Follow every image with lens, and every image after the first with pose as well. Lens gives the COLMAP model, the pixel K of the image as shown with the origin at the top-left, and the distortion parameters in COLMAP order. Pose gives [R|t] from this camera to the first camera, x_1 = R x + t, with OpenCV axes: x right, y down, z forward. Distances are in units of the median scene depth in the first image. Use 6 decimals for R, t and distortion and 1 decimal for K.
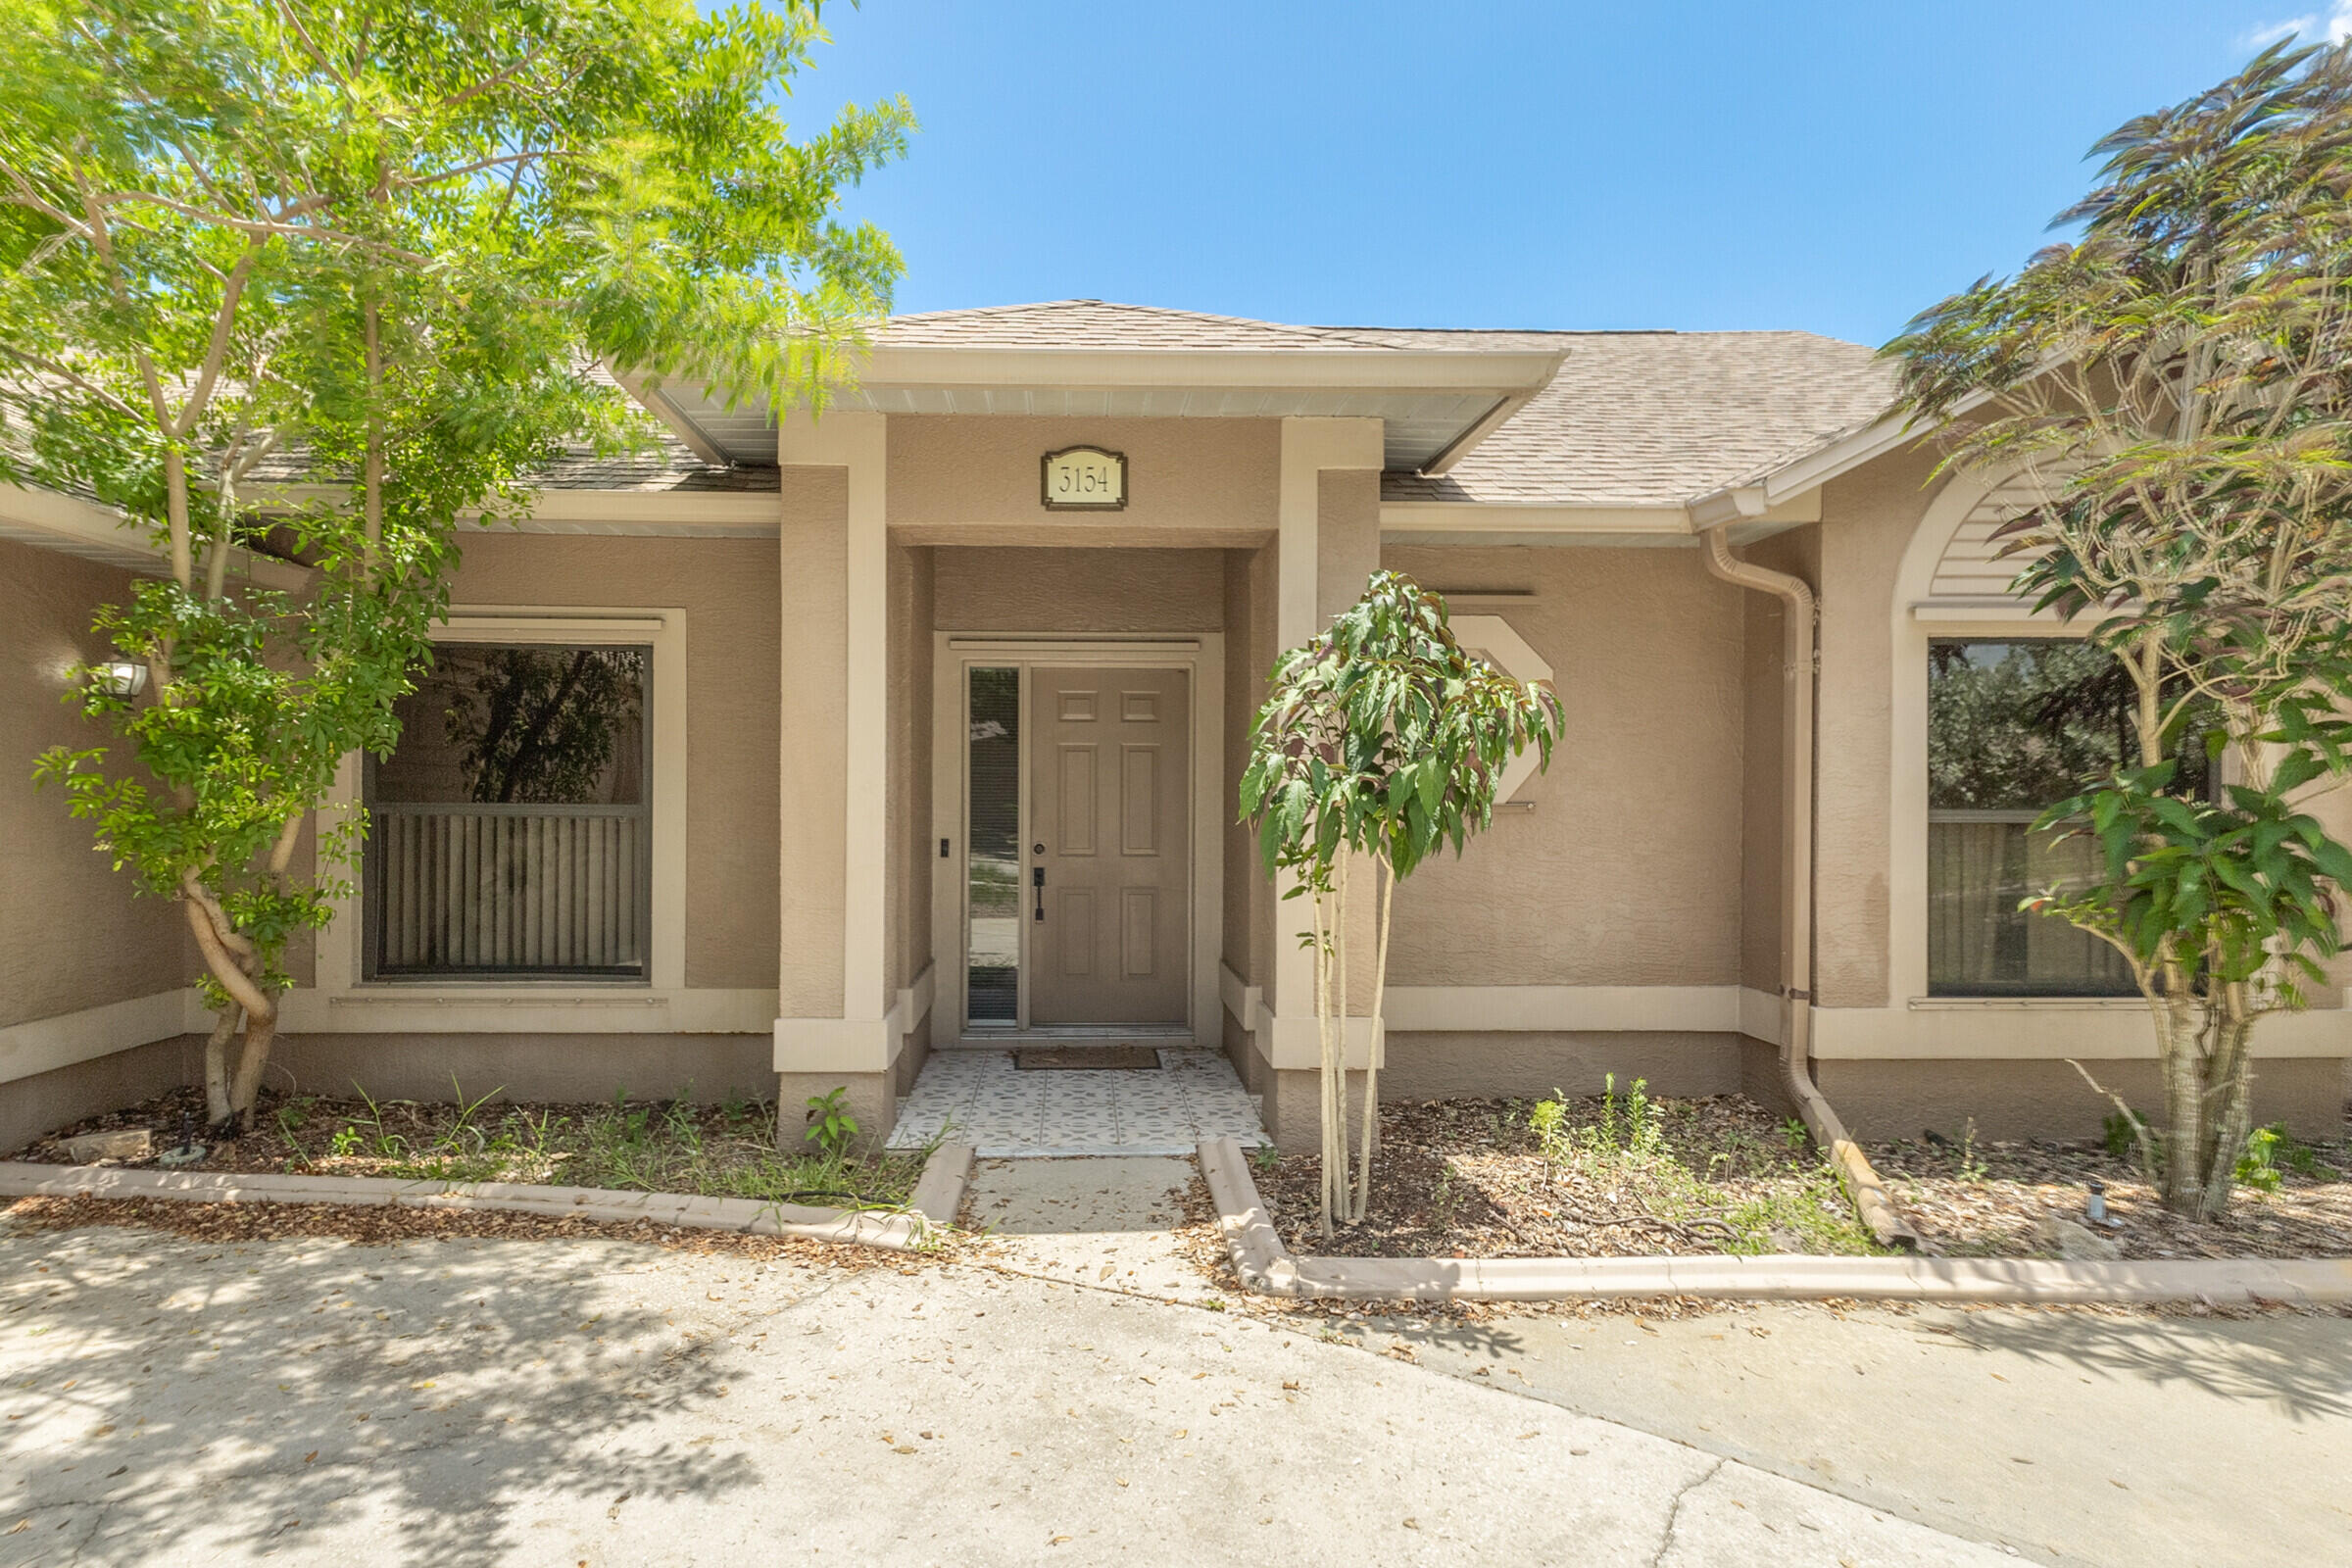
lens RADIAL K [[1098.2, 0, 1055.7], [0, 1098.2, 777.2], [0, 0, 1]] dist [0.029751, -0.007919]
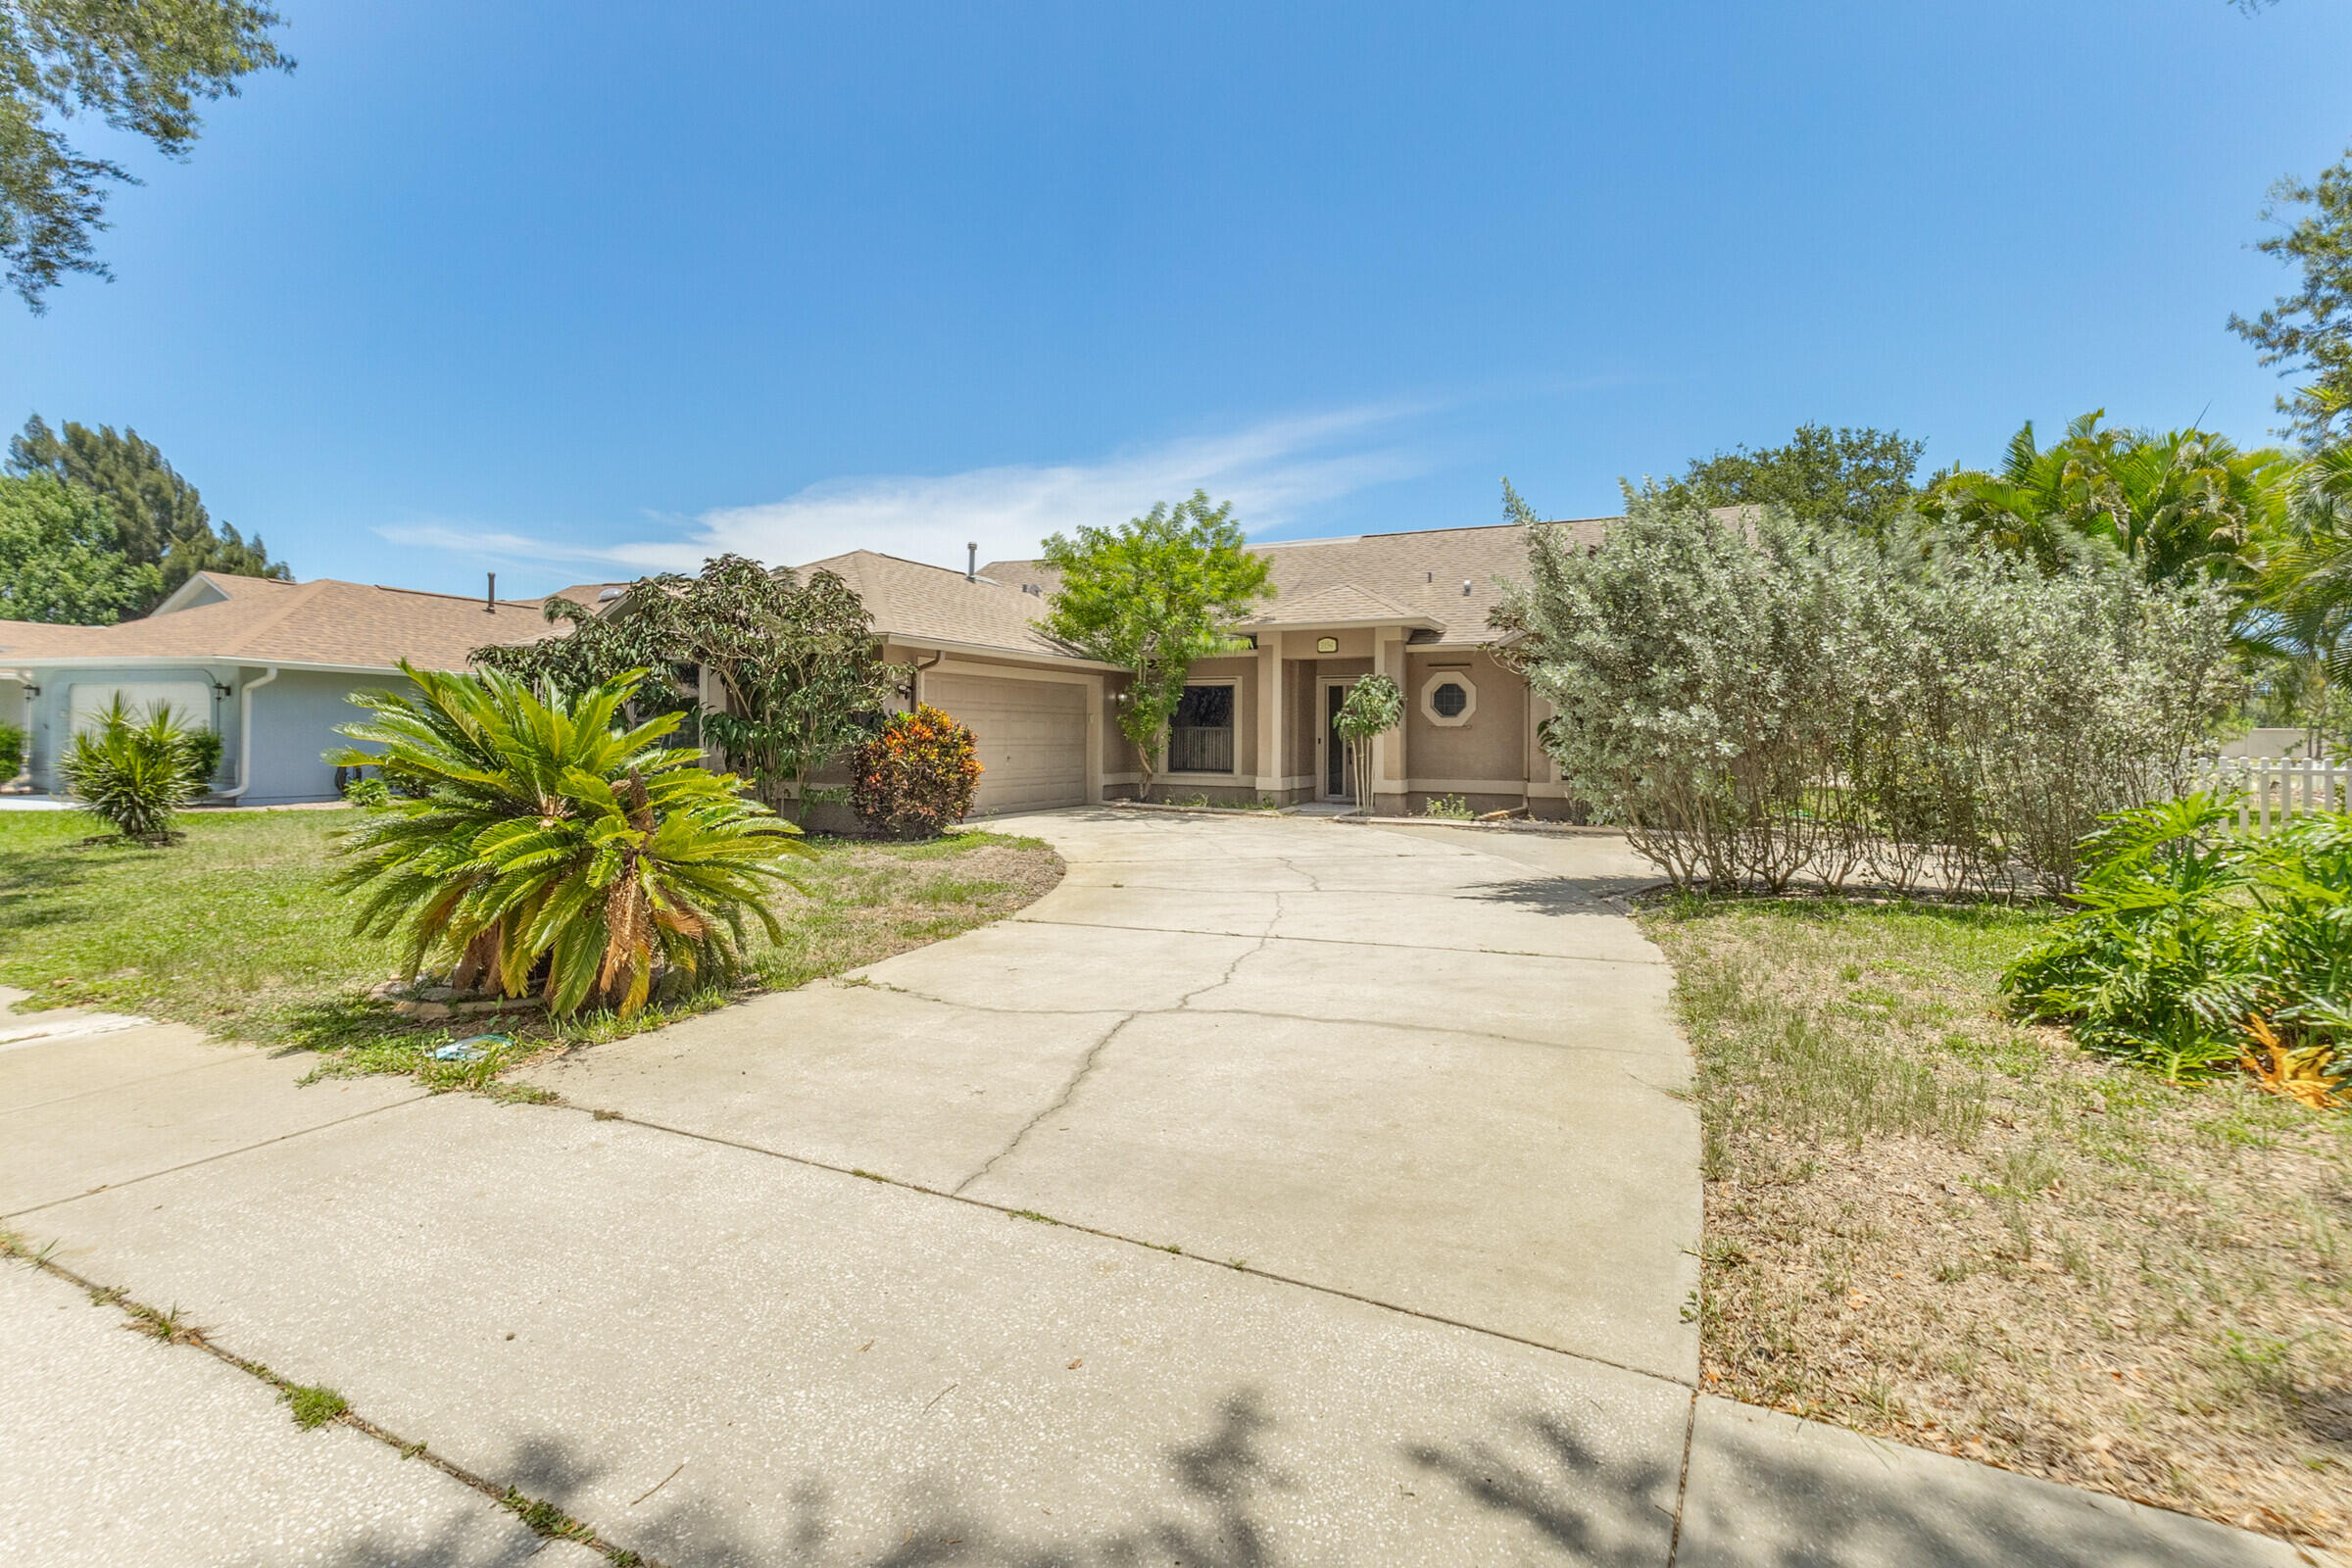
lens RADIAL K [[1098.2, 0, 1193.5], [0, 1098.2, 761.8], [0, 0, 1]] dist [0.029751, -0.007919]
pose [[0.888886, 0.013131, -0.457940, 1.347940], [0.000318, 0.999571, 0.029280, 0.036251], [0.458128, -0.026172, 0.888501, -2.631698]]
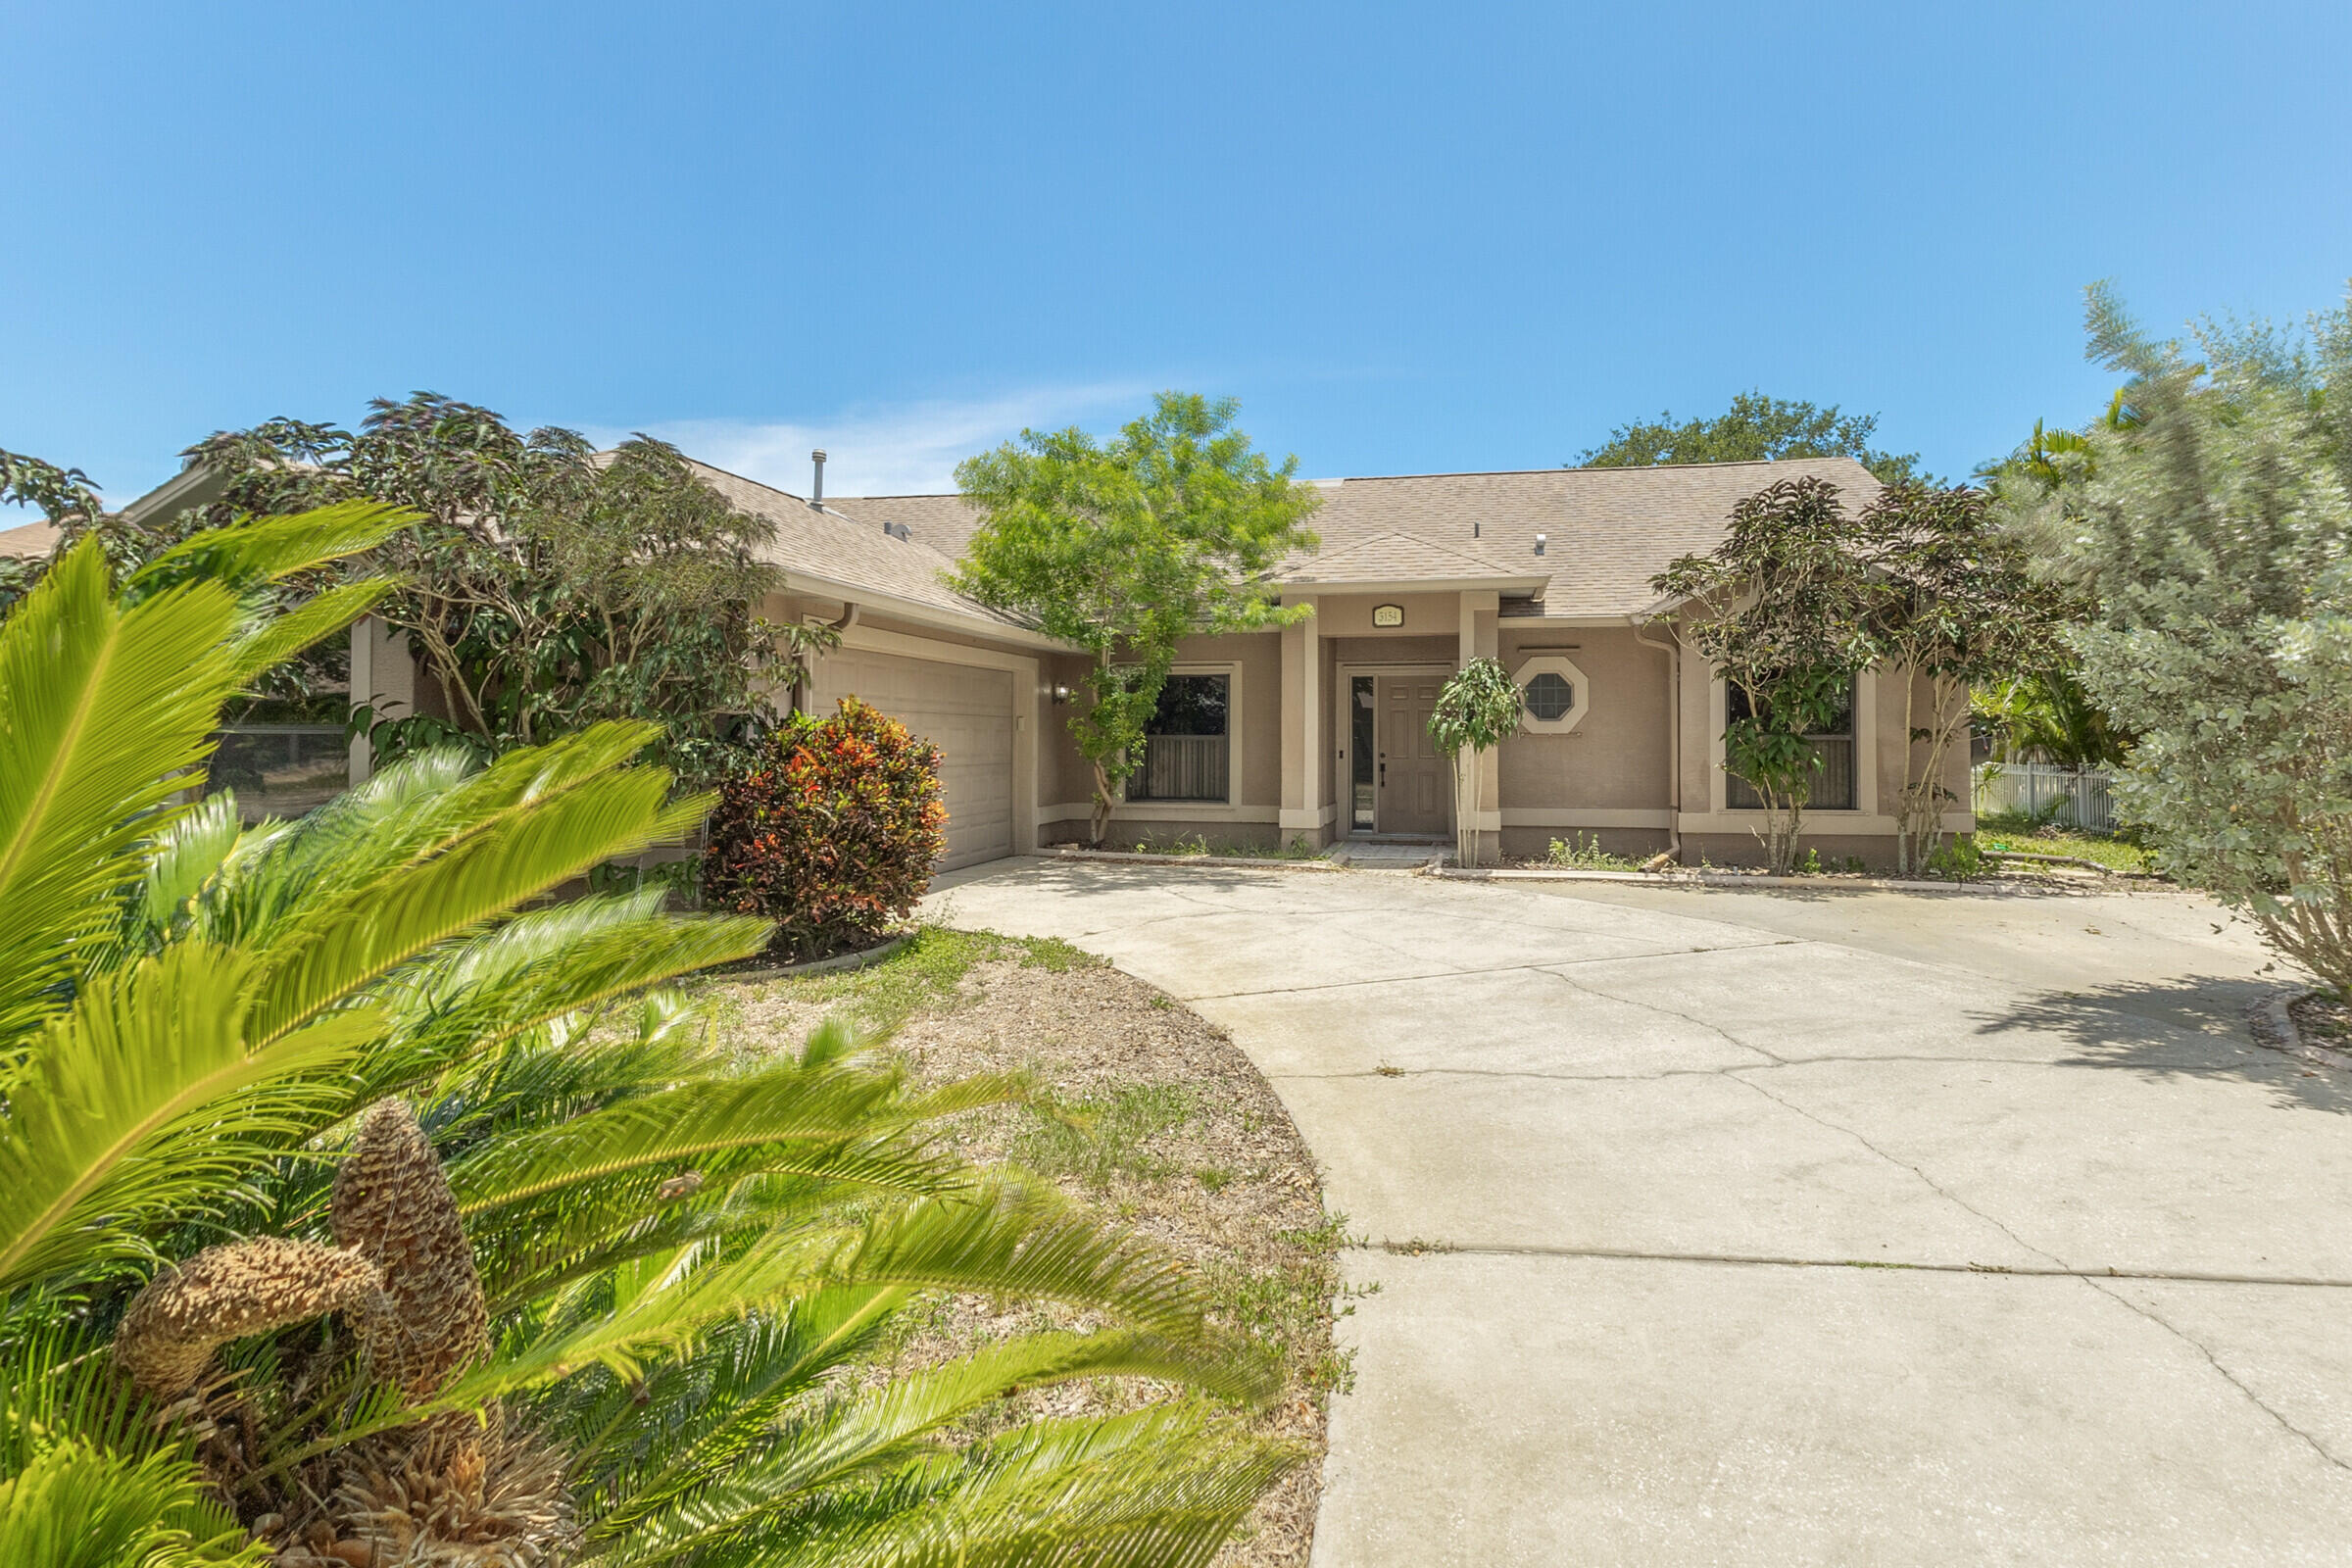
lens RADIAL K [[1185.8, 0, 1225.6], [0, 1185.8, 730.4], [0, 0, 1]] dist [0.028920, 0.002136]
pose [[0.975457, -0.004343, -0.220149, 0.267798], [0.004369, 0.999990, -0.000369, 0.014991], [0.220148, -0.000602, 0.975466, -1.893532]]
